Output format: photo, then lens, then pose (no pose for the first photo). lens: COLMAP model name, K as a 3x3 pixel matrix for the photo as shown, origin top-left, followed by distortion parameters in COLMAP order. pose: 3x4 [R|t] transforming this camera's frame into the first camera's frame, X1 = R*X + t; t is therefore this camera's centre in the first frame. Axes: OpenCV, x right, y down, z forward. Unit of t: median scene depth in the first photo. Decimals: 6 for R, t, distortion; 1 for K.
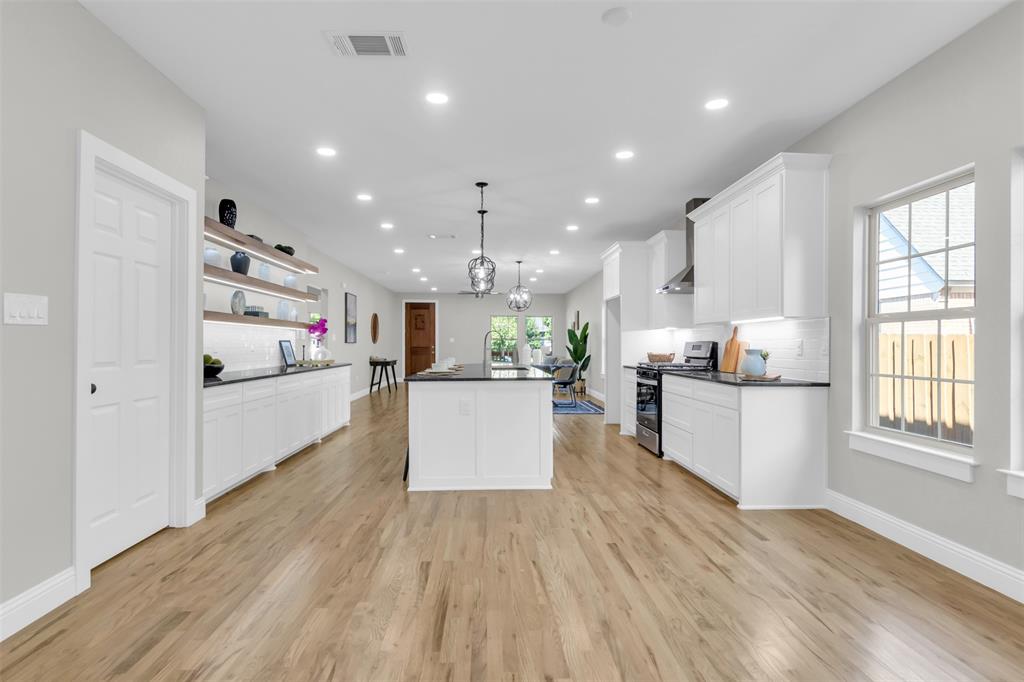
lens RADIAL K [[545.0, 0, 512.9], [0, 545.0, 342.2], [0, 0, 1]] dist [0.008072, -0.005705]
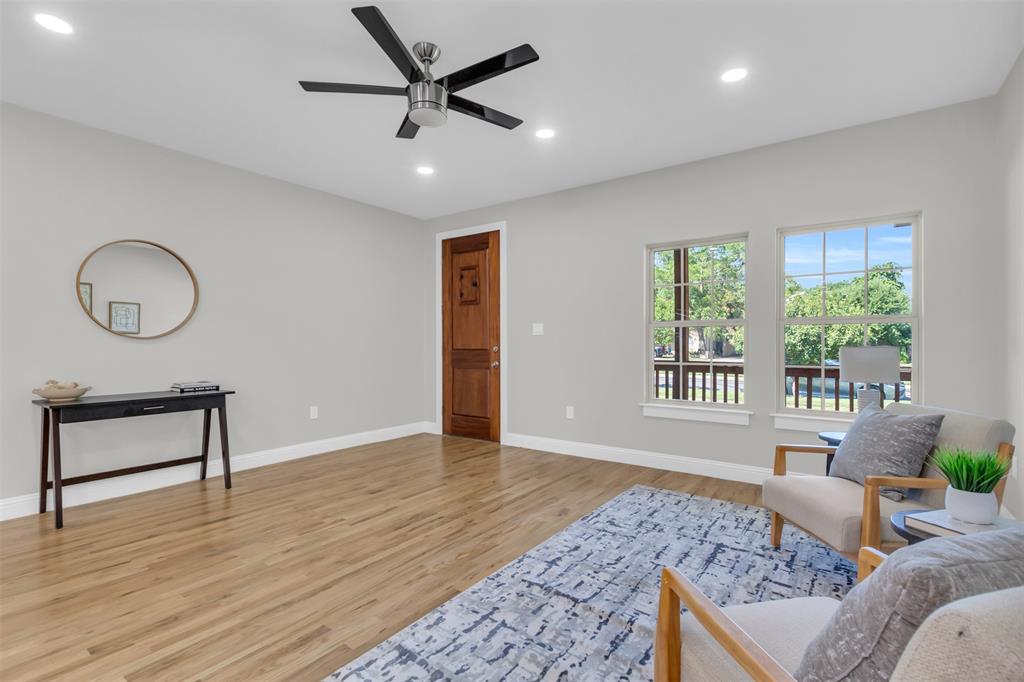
lens RADIAL K [[471.2, 0, 516.3], [0, 471.2, 344.8], [0, 0, 1]] dist [0.000617, -0.000655]
pose [[0.786211, 0.000345, -0.617959, 0.161721], [0.012882, 0.999773, 0.016948, 0.001499], [0.617824, -0.021285, 0.786028, 1.865797]]
